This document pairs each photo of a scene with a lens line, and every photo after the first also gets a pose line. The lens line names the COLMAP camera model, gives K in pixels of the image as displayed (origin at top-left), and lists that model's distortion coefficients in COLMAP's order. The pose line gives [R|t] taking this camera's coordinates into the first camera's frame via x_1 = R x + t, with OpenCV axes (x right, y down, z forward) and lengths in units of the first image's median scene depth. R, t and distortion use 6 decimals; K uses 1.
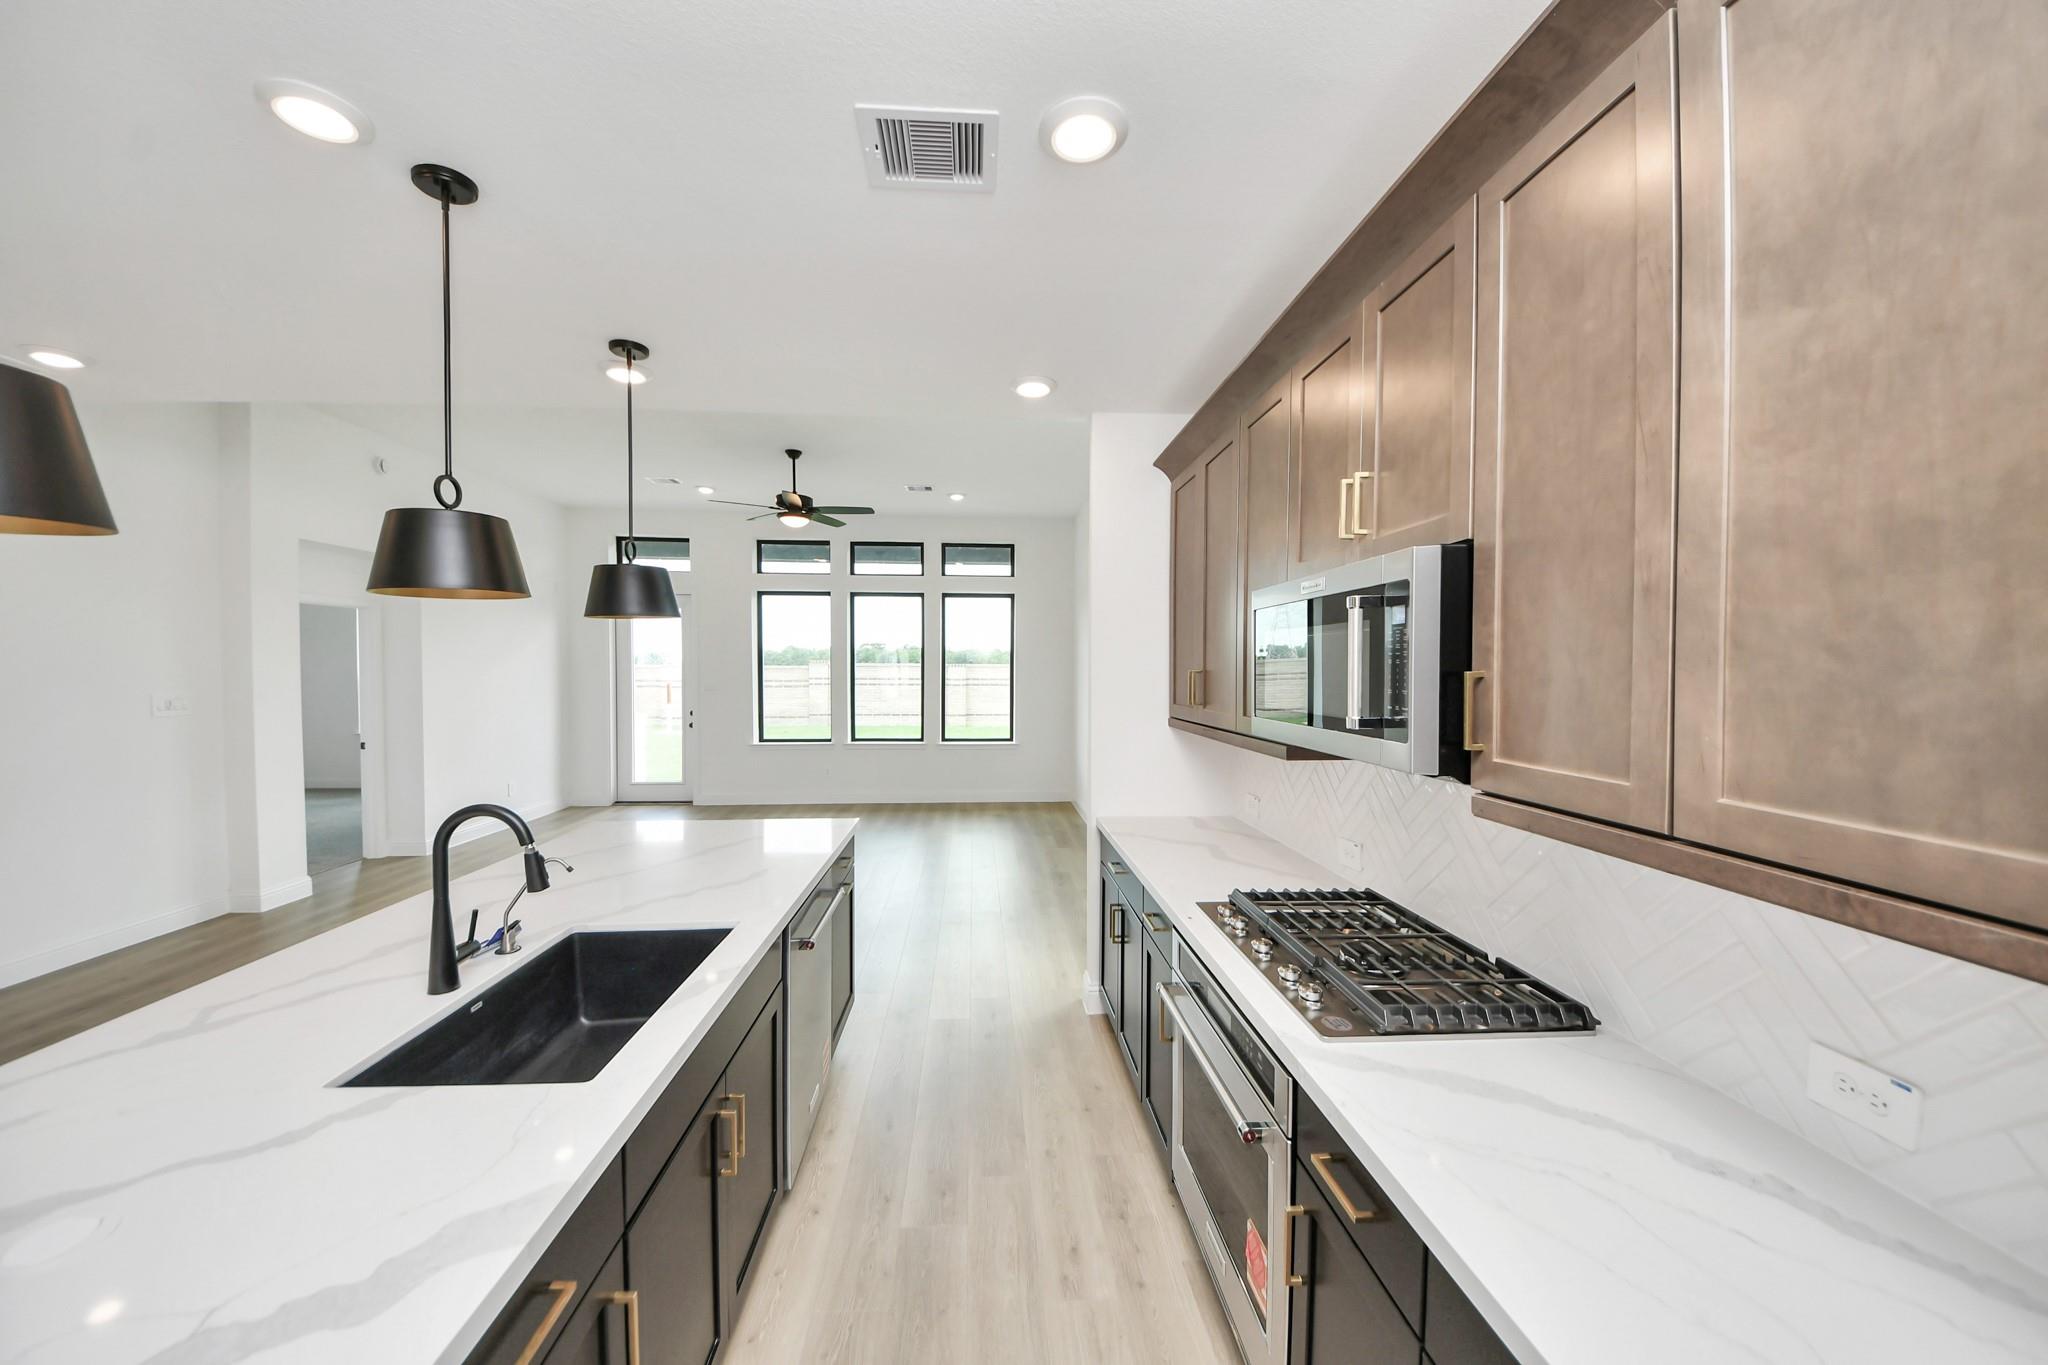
lens RADIAL K [[721.3, 0, 1015.8], [0, 721.3, 686.4], [0, 0, 1]] dist [0.043812, -0.028615]
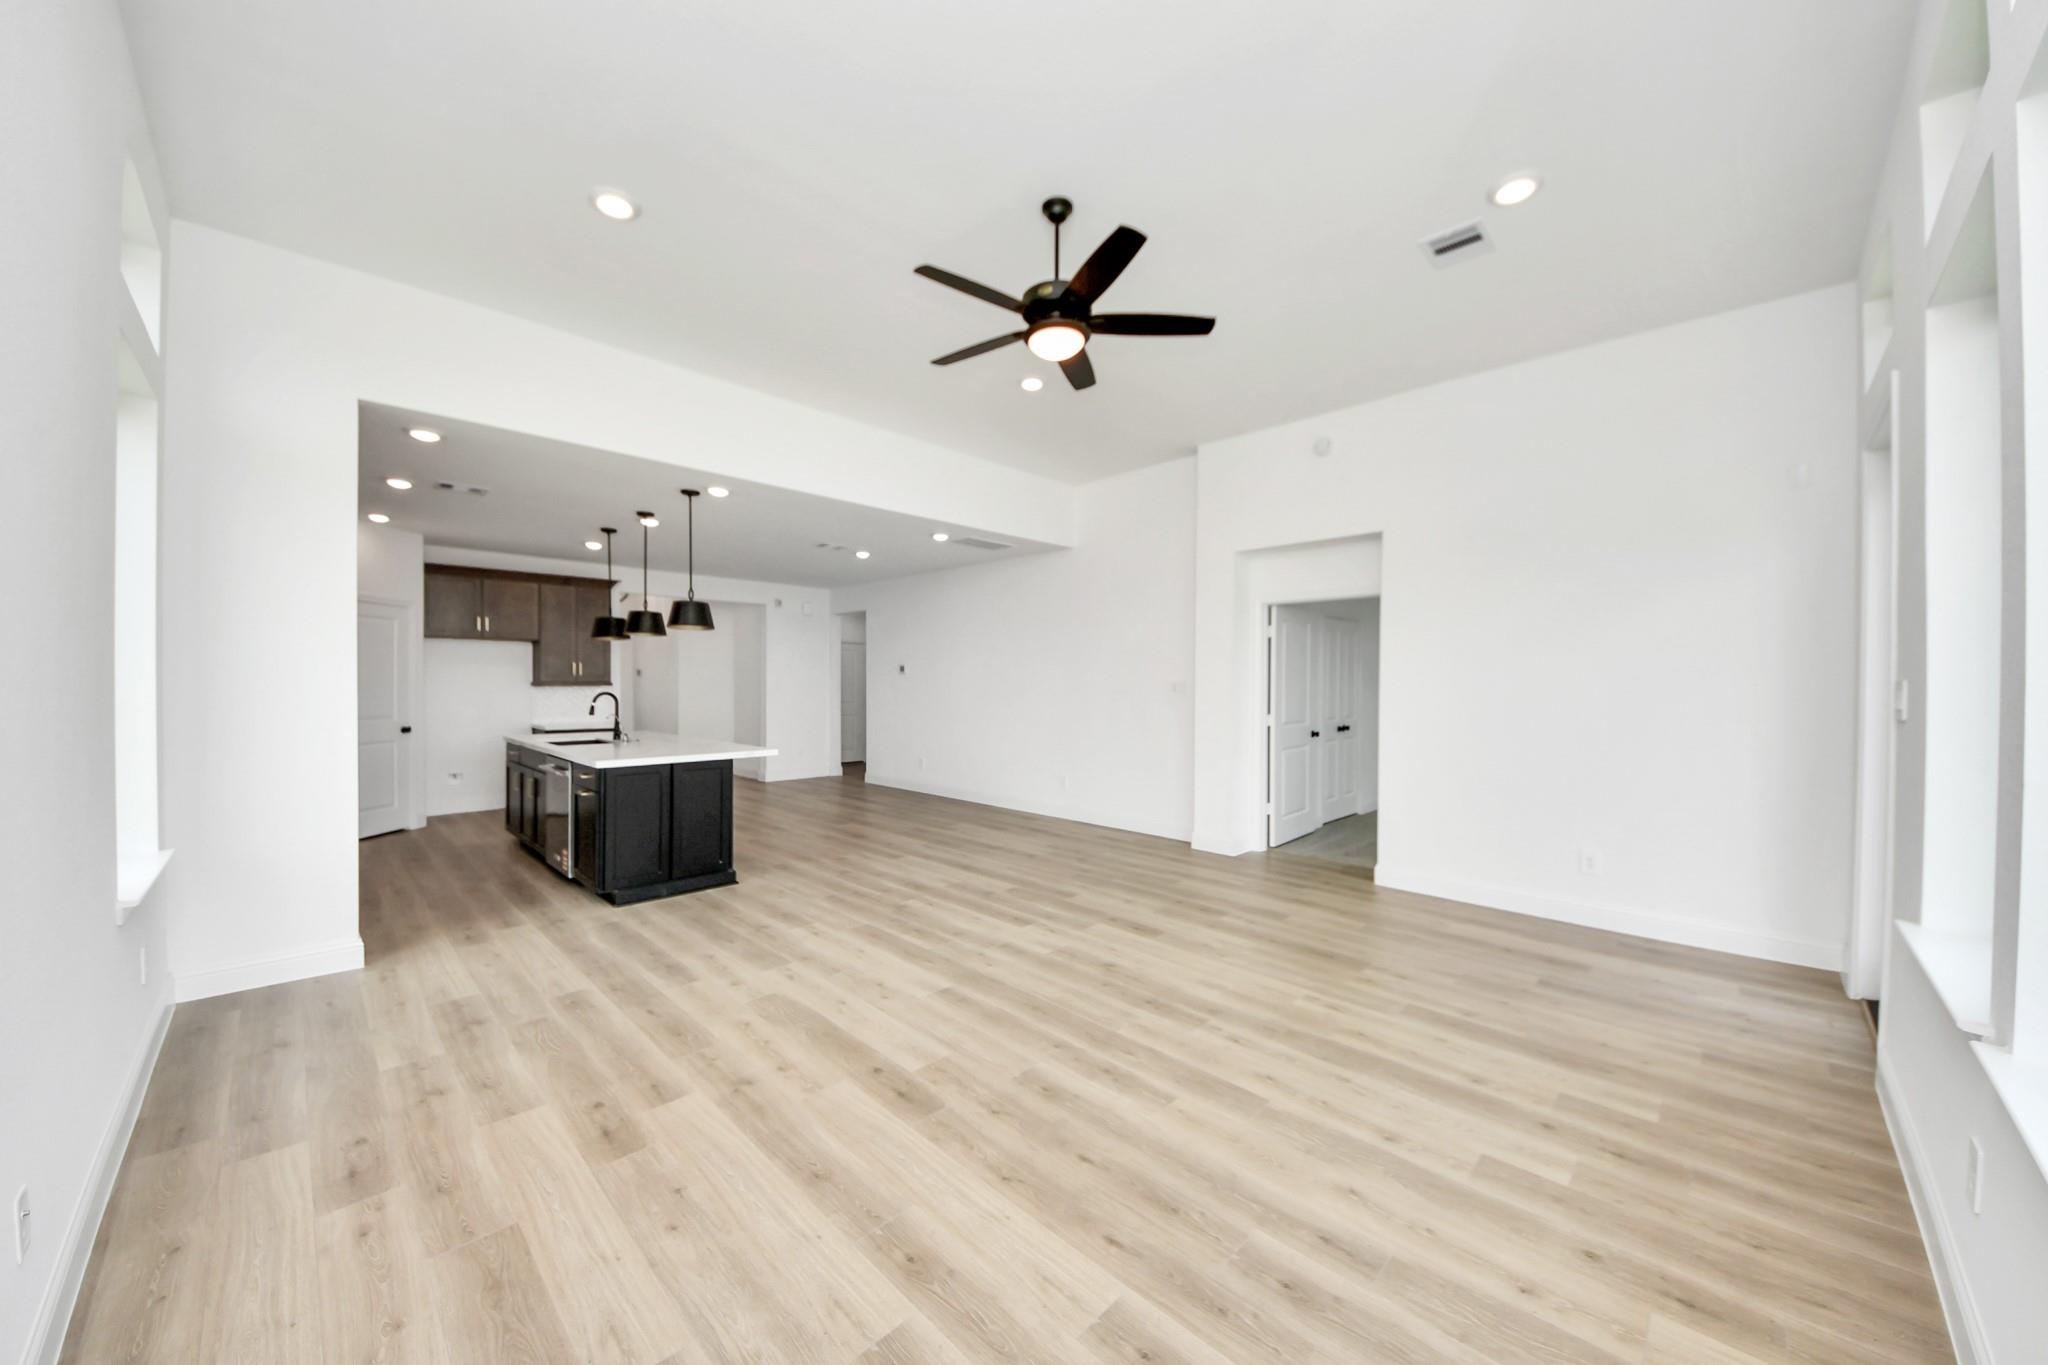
lens RADIAL K [[715.6, 0, 1013.8], [0, 715.6, 686.1], [0, 0, 1]] dist [0.041798, -0.027451]
pose [[-0.748828, -0.004682, -0.662748, 0.063597], [-0.025072, 0.999459, 0.021268, -0.000235], [0.662290, 0.032543, -0.748540, 1.752905]]
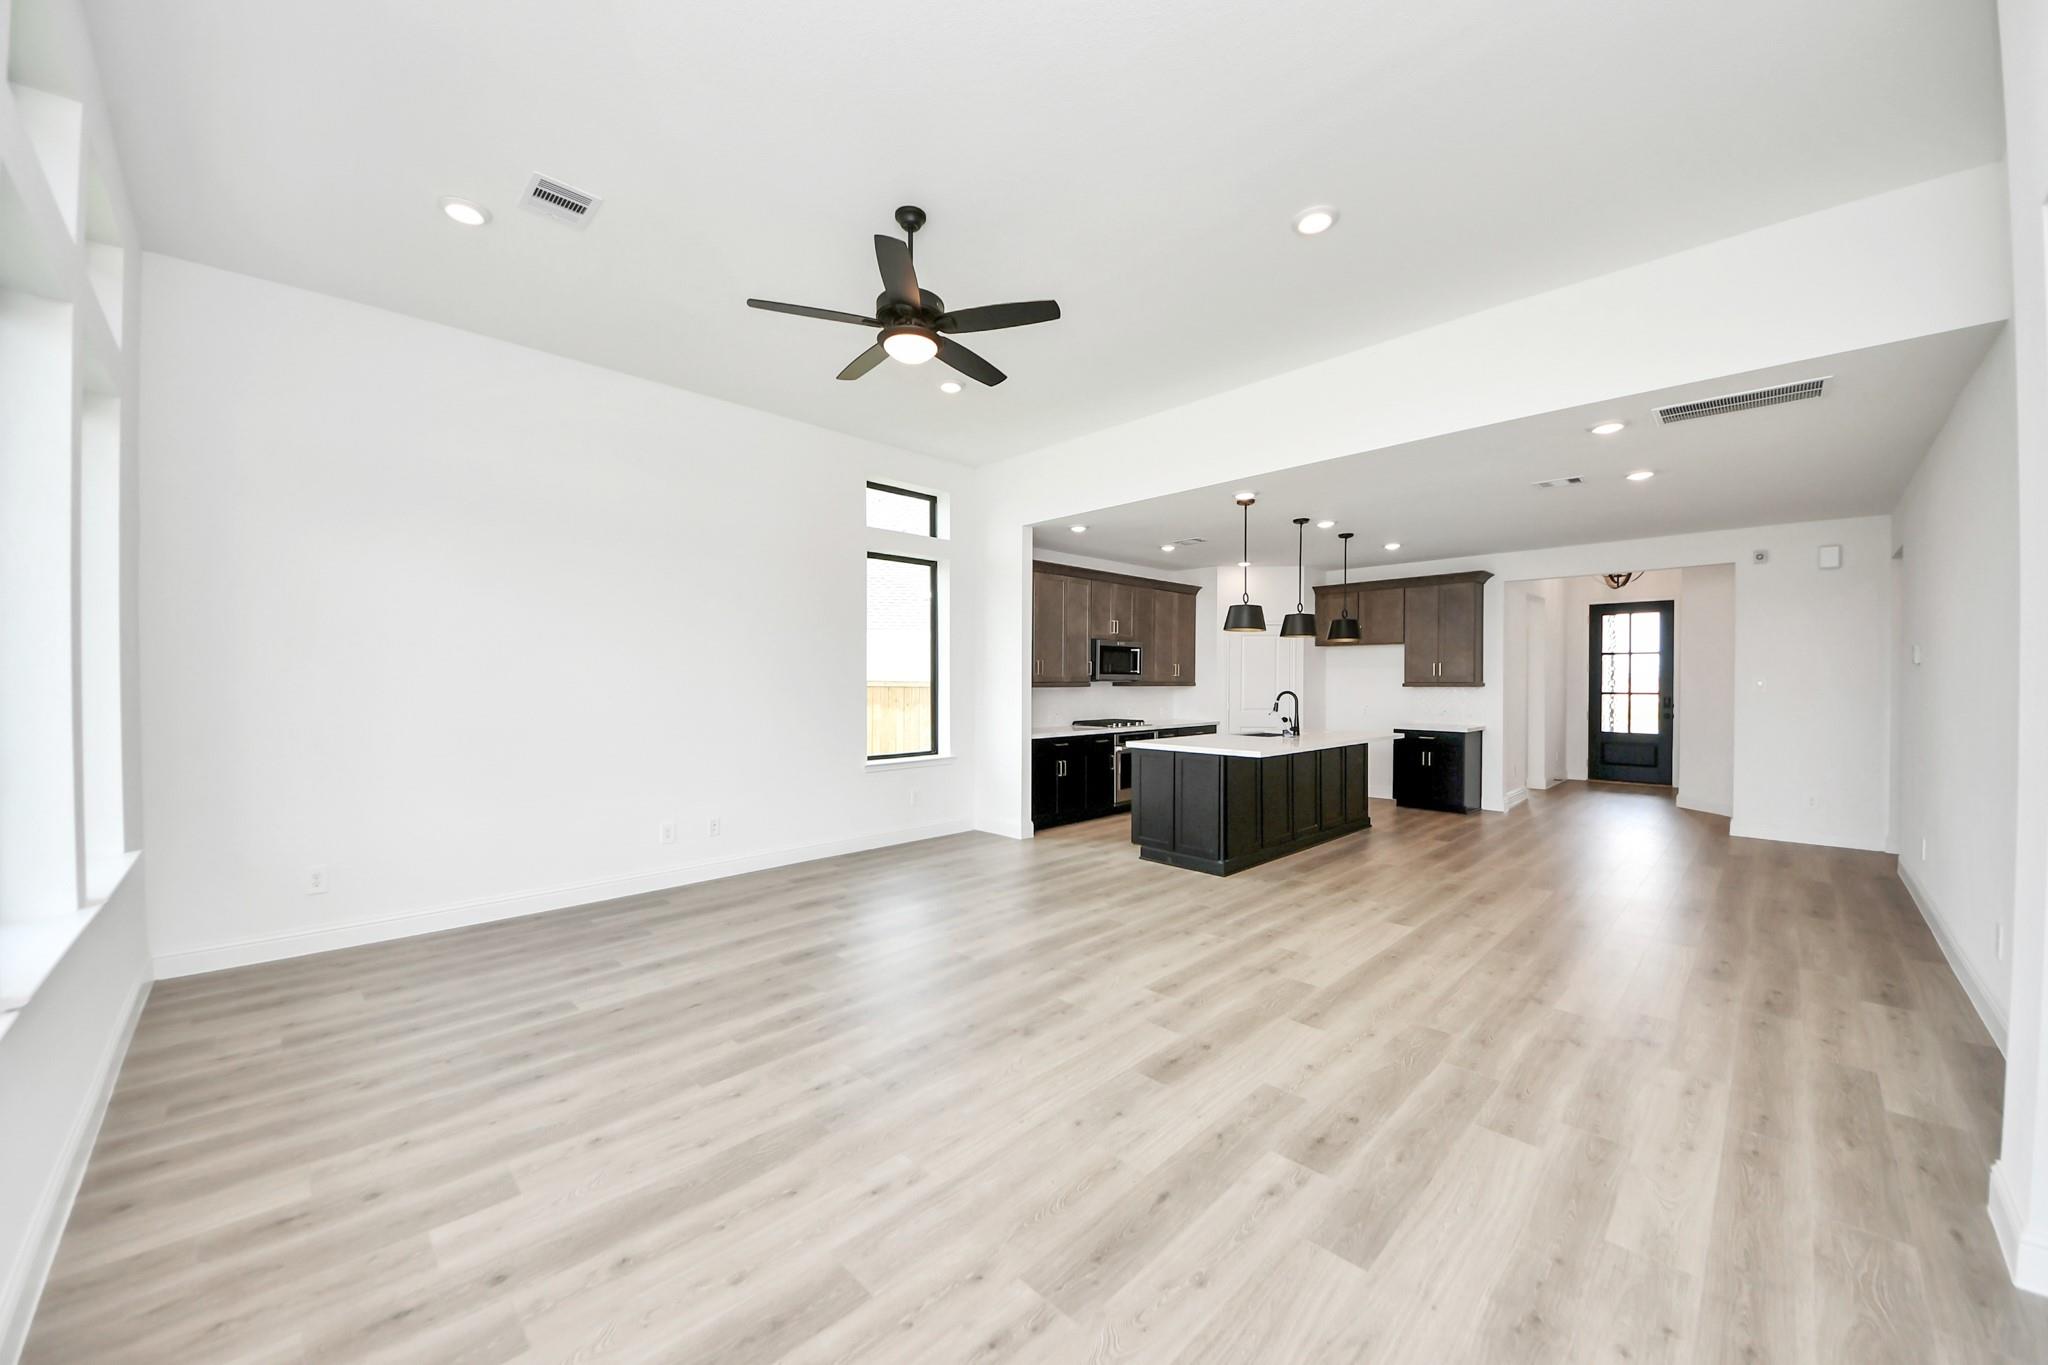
lens RADIAL K [[745.0, 0, 1020.5], [0, 745.0, 688.2], [0, 0, 1]] dist [0.039642, -0.027509]
pose [[-0.661540, -0.010973, 0.749830, -0.982480], [0.016717, 0.999429, 0.029375, -0.003653], [-0.749724, 0.031968, -0.660978, 1.677618]]
